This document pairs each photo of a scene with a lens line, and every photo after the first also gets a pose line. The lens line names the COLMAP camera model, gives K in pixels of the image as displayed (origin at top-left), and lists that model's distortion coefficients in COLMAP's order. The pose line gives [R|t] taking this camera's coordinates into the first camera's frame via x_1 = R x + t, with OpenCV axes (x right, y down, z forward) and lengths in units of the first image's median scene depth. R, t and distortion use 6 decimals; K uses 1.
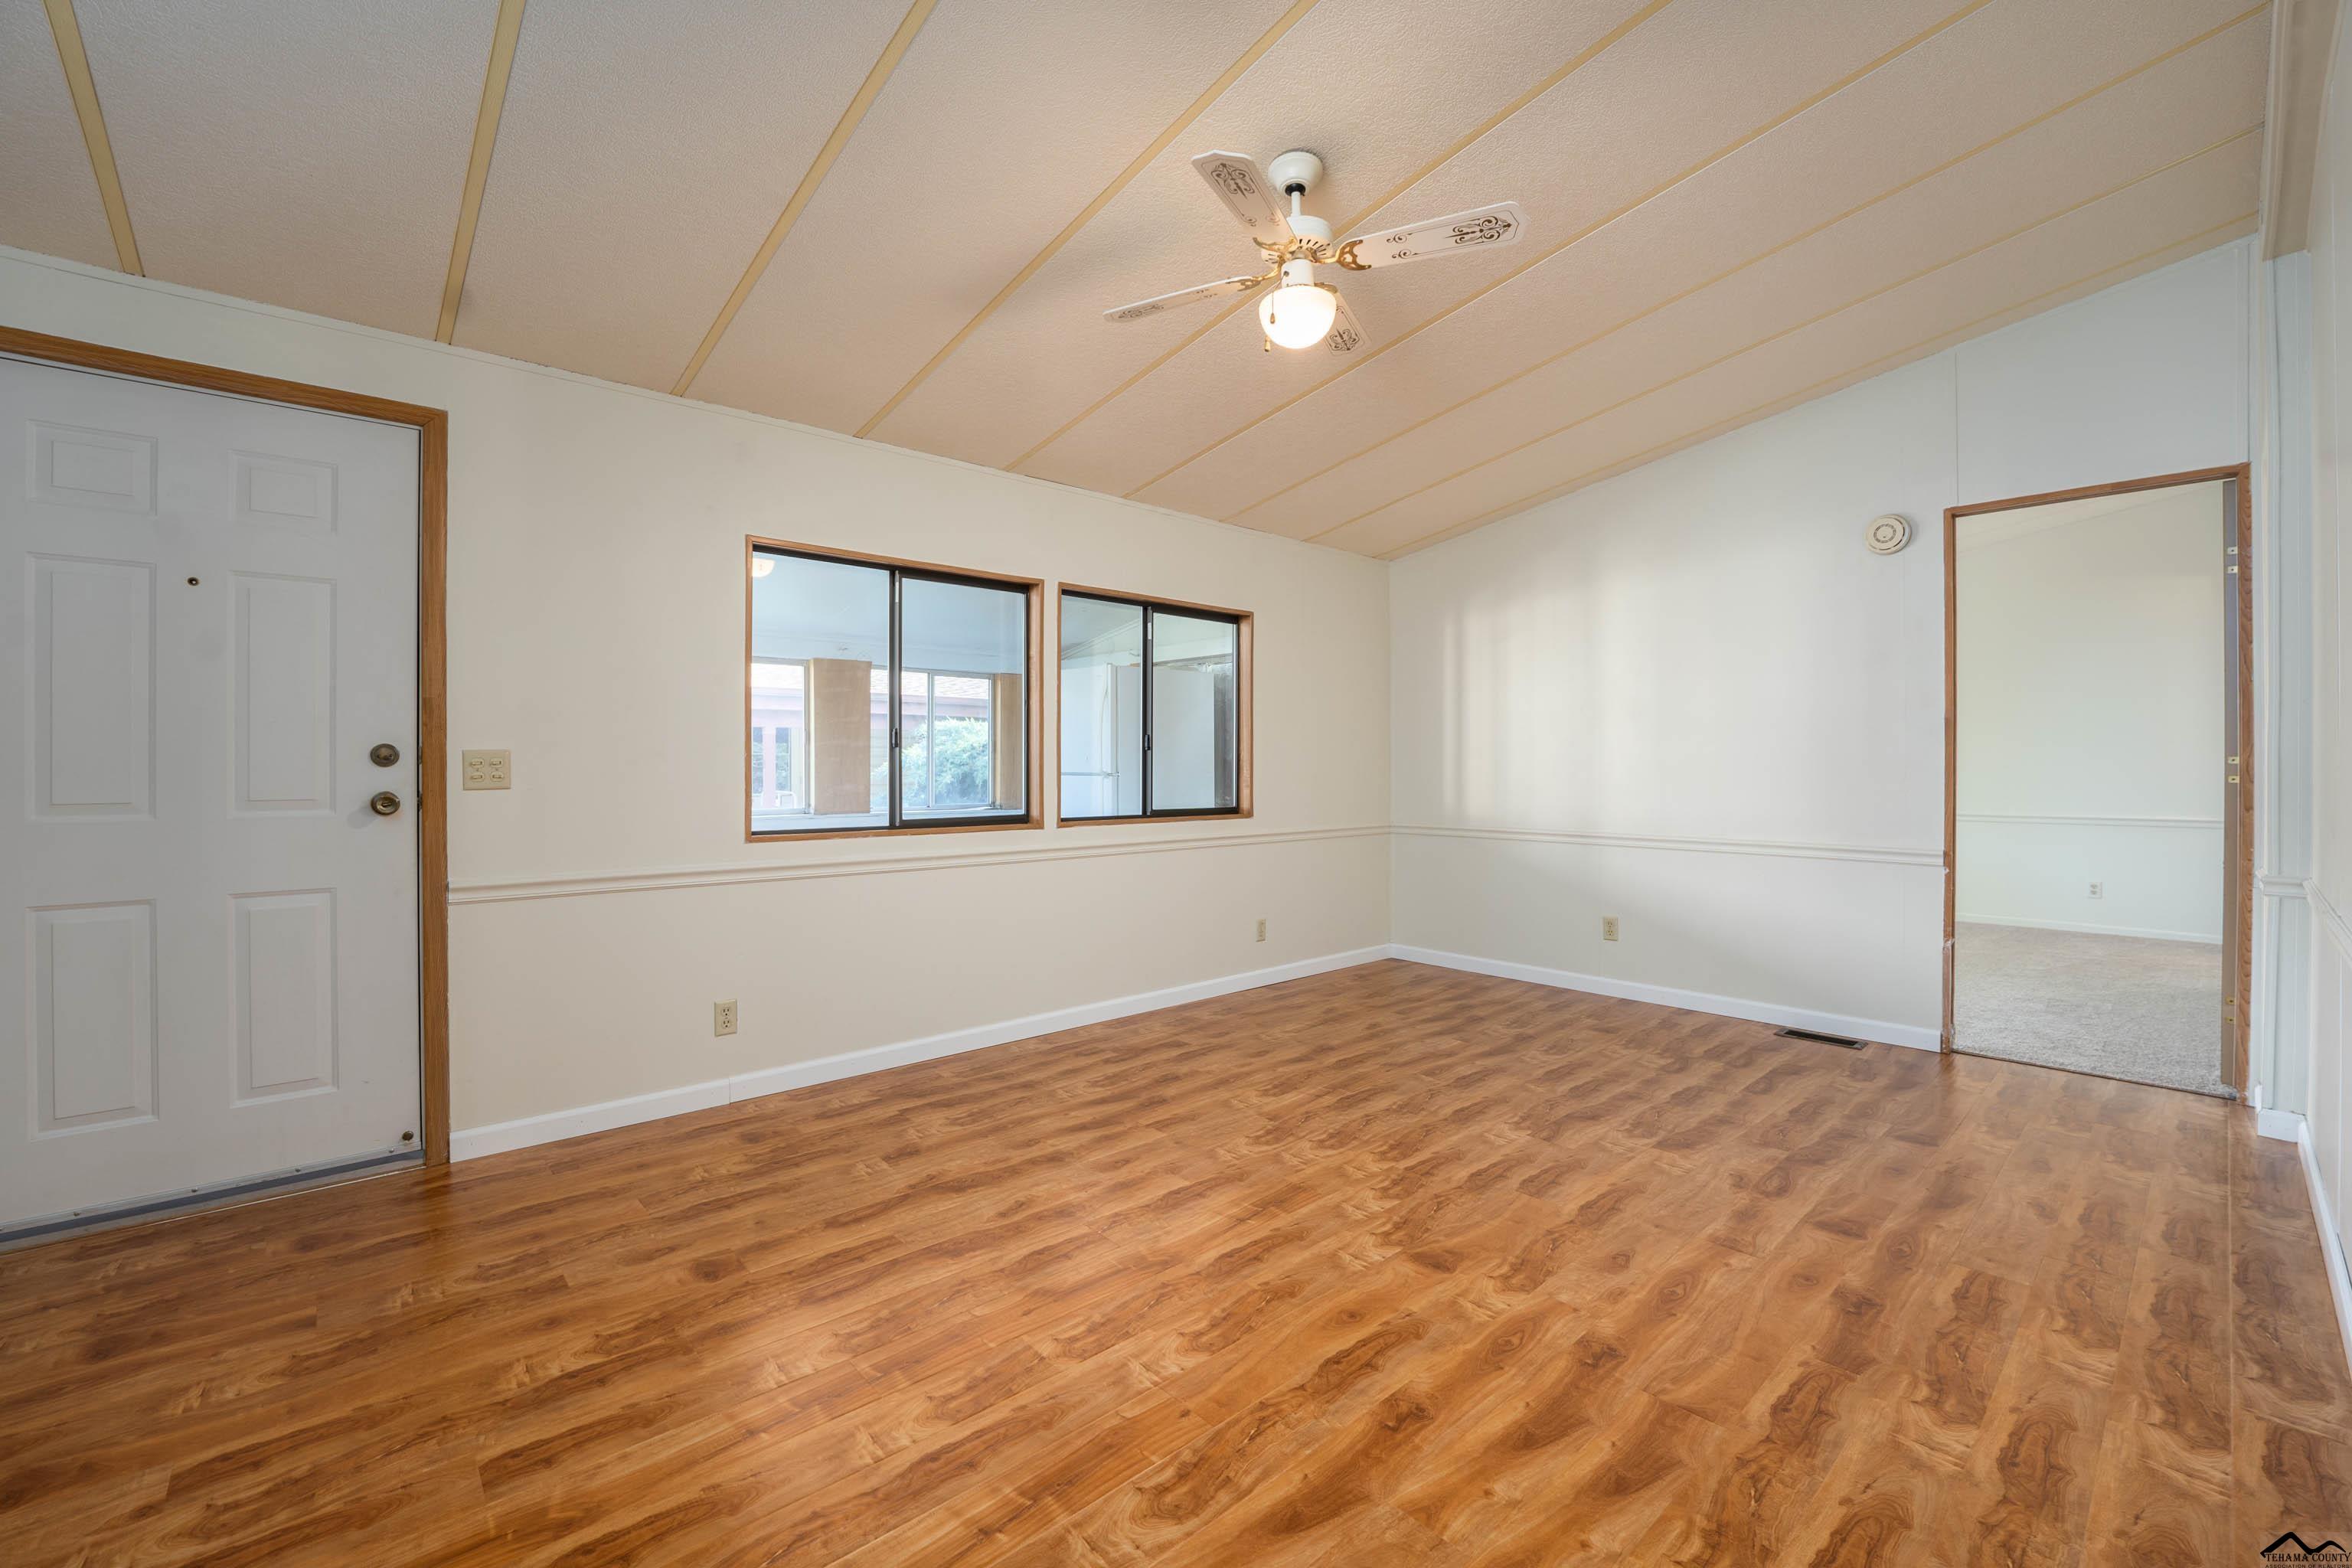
lens RADIAL K [[956.1, 0, 1163.8], [0, 956.1, 769.7], [0, 0, 1]] dist [-0.024288, 0.001040]
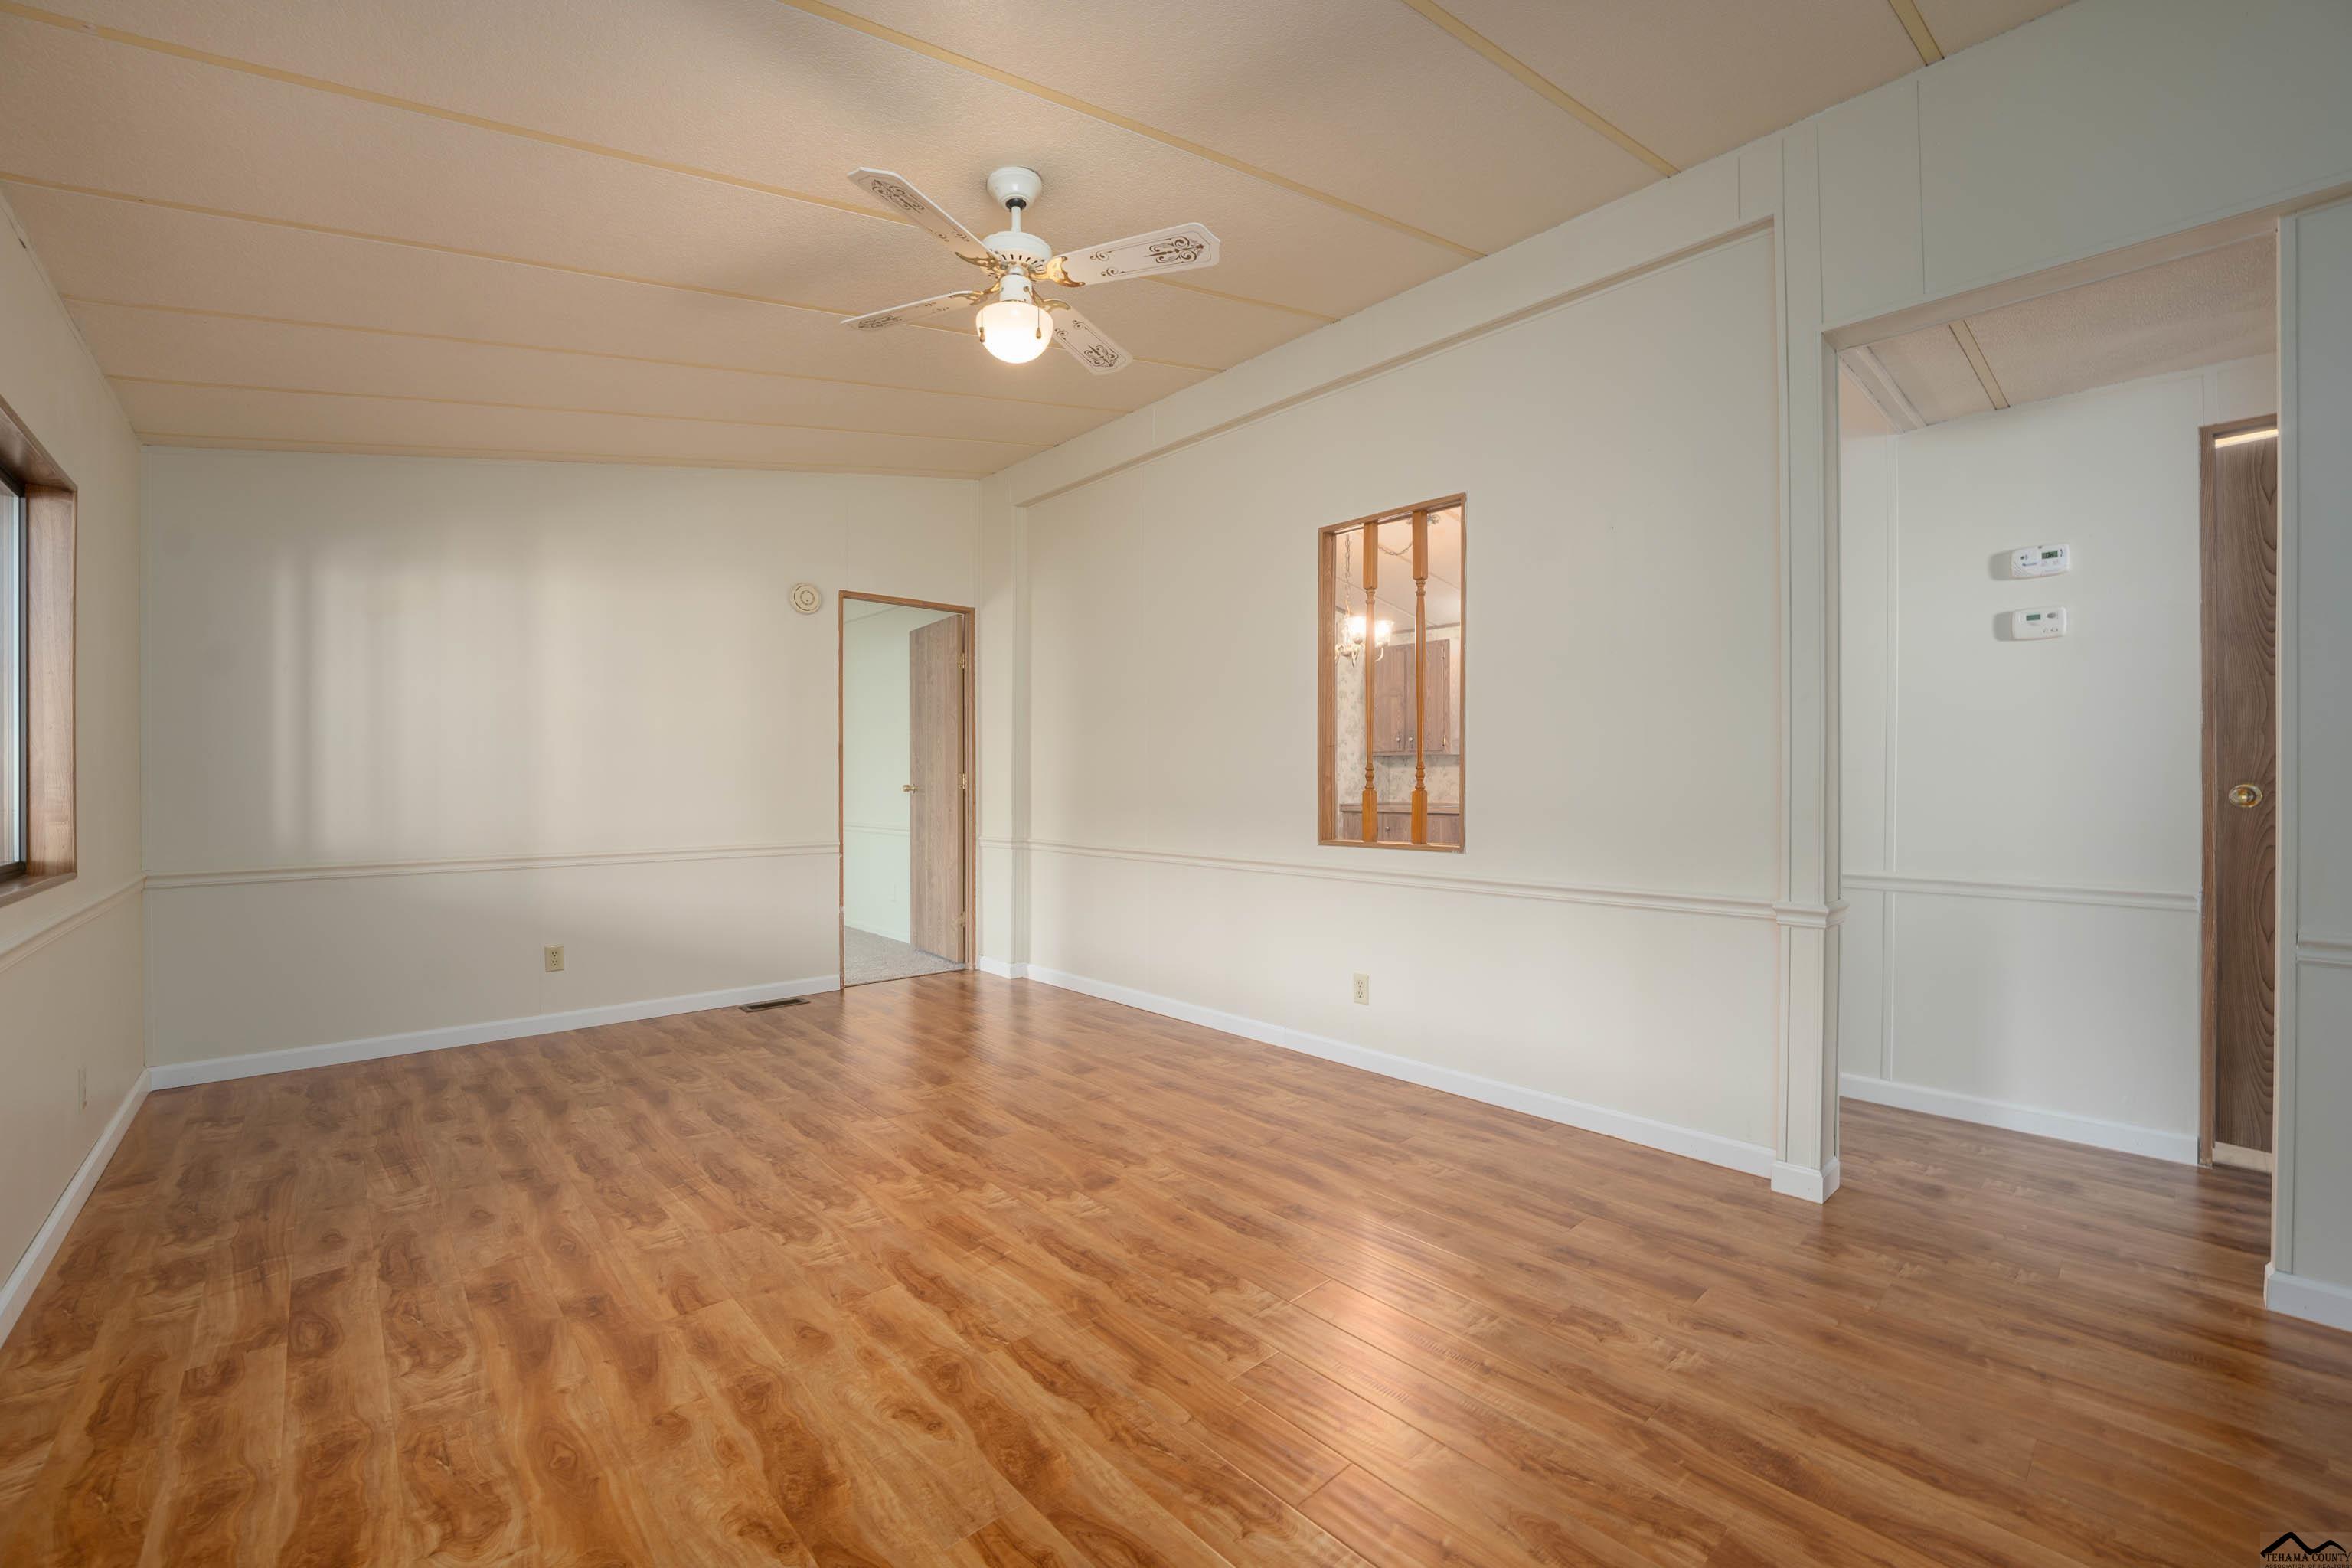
lens RADIAL K [[956.1, 0, 1160.3], [0, 956.1, 786.1], [0, 0, 1]] dist [-0.024288, 0.001040]
pose [[0.002153, -0.008437, 0.999962, -0.683342], [0.004715, 0.999953, 0.008427, -0.002792], [-0.999987, 0.004697, 0.002193, 0.664829]]
